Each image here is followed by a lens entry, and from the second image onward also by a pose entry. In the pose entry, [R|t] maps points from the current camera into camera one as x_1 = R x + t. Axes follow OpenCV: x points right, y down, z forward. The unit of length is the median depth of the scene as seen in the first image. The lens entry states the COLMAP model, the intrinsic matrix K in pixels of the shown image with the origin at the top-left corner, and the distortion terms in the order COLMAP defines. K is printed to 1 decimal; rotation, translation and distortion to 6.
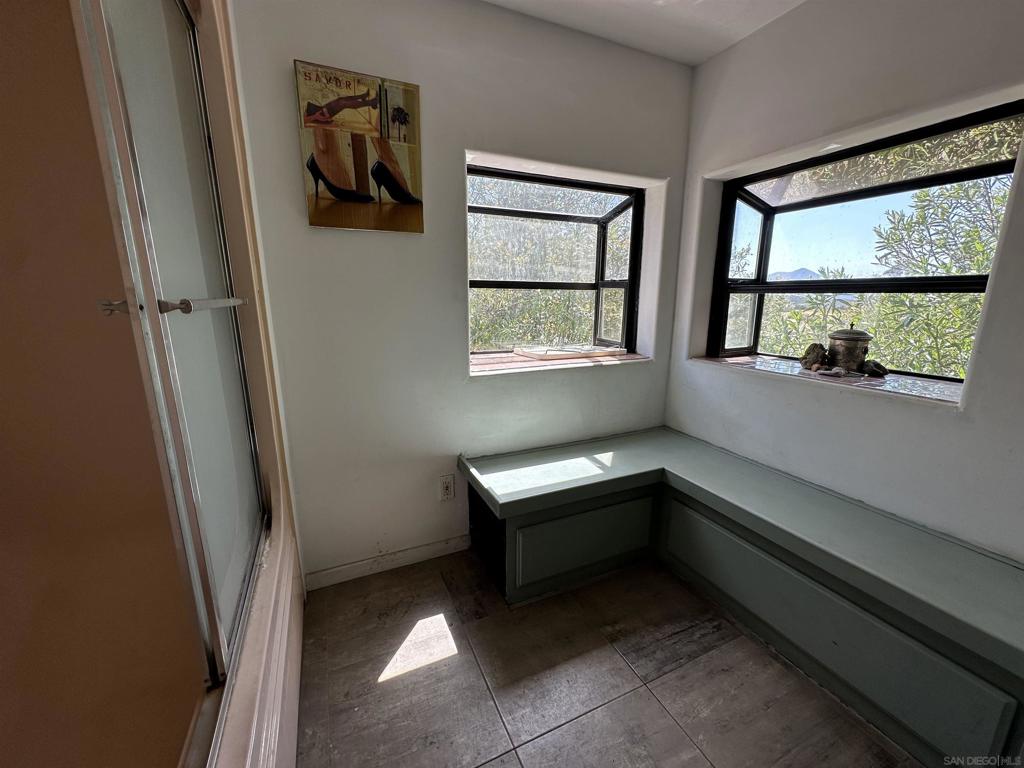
lens RADIAL K [[408.4, 0, 512.5], [0, 408.4, 385.6], [0, 0, 1]] dist [-0.006615, 0.000876]
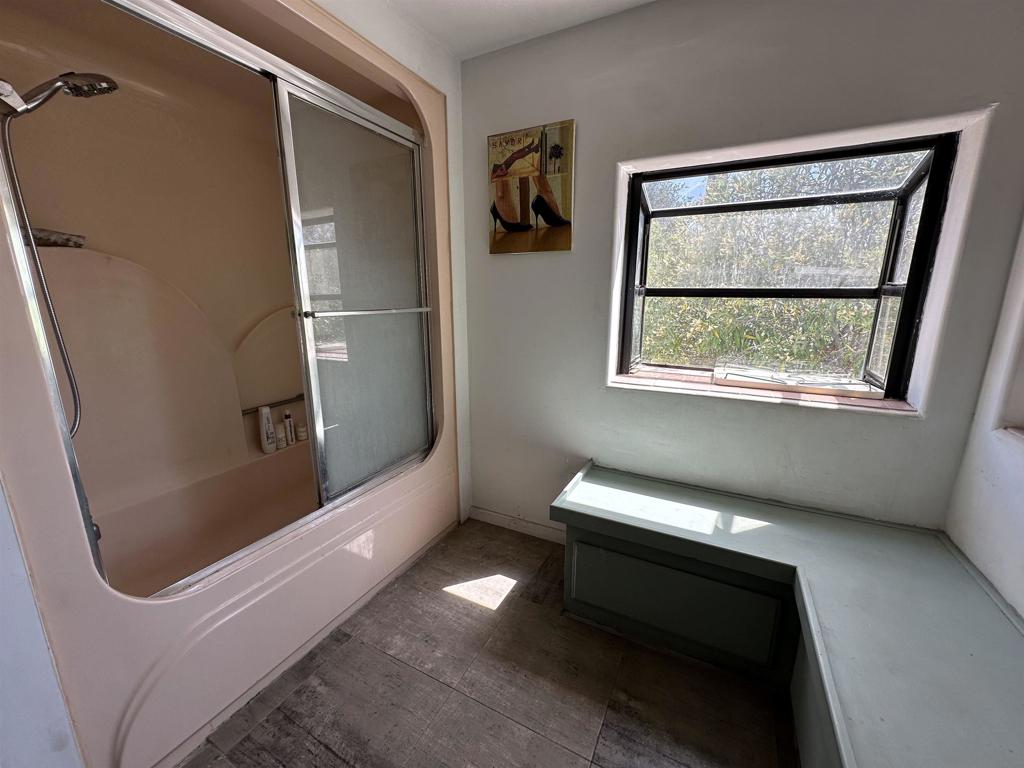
lens RADIAL K [[408.4, 0, 512.5], [0, 408.4, 385.6], [0, 0, 1]] dist [-0.006615, 0.000876]
pose [[0.613365, 0.168767, -0.771558, 0.648912], [-0.170234, 0.982191, 0.079509, -0.078393], [0.771235, 0.082577, 0.631171, 0.223839]]
